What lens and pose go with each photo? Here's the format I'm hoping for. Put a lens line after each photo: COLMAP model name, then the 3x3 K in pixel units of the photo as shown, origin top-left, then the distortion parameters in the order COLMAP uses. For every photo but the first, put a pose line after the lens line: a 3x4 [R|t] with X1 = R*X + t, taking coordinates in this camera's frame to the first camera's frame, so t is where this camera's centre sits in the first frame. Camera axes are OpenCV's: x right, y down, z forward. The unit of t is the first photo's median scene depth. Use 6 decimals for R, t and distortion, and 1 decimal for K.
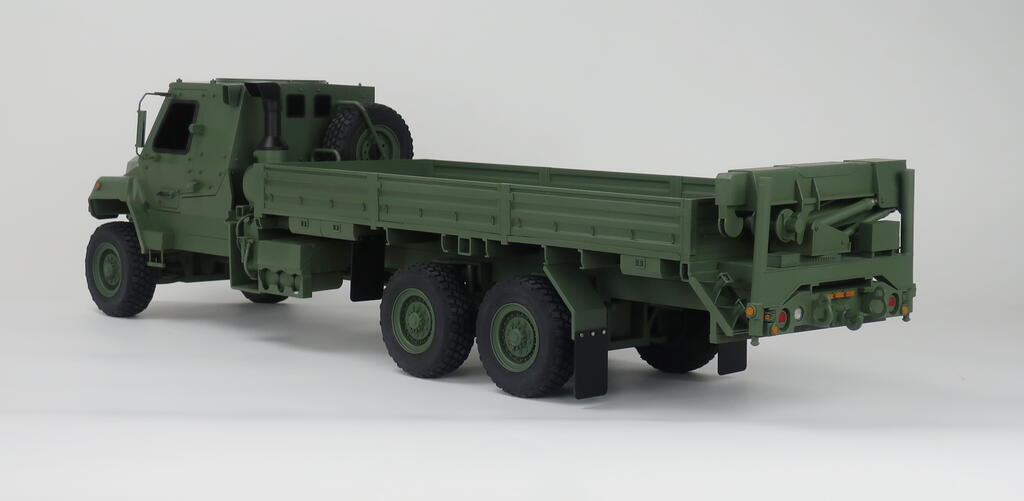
lens RADIAL K [[1891.8, 0, 512.0], [0, 1891.8, 250.5], [0, 0, 1]] dist [0.022640, 0.003158]
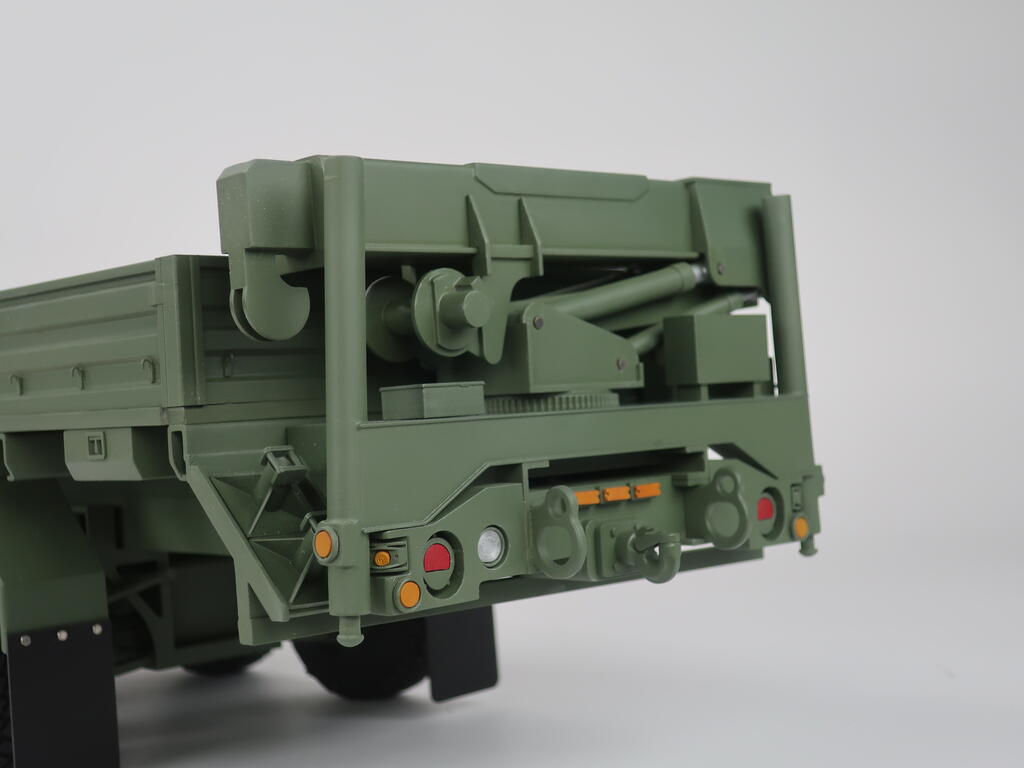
lens RADIAL K [[1451.1, 0, 512.0], [0, 1451.1, 384.0], [0, 0, 1]] dist [-0.007609, -0.007075]
pose [[0.996865, -0.073220, -0.029998, 0.157556], [0.069115, 0.990313, -0.120431, 0.034651], [0.038525, 0.117980, 0.992268, 0.682557]]
